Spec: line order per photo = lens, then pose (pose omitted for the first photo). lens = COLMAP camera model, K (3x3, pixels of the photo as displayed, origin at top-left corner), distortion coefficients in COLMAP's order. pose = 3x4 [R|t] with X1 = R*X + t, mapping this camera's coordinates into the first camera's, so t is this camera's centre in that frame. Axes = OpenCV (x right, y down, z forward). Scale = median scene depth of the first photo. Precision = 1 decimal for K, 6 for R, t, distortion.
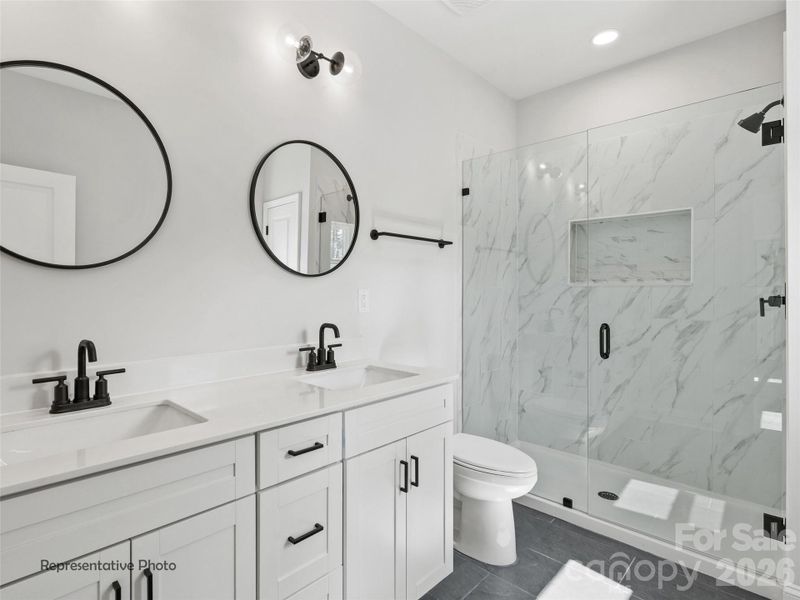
lens RADIAL K [[421.9, 0, 400.3], [0, 421.9, 289.7], [0, 0, 1]] dist [-0.002345, -0.000500]
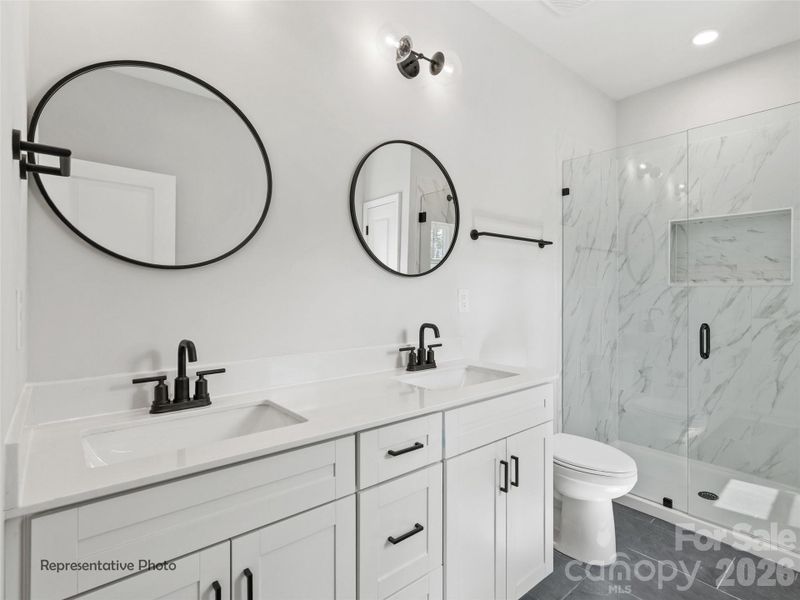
lens RADIAL K [[421.9, 0, 400.3], [0, 421.9, 289.7], [0, 0, 1]] dist [-0.002345, -0.000500]
pose [[0.999999, 0.000043, -0.001169, -0.236205], [-0.000043, 1.000000, -0.000203, 0.000232], [0.001169, 0.000203, 0.999999, -0.000185]]
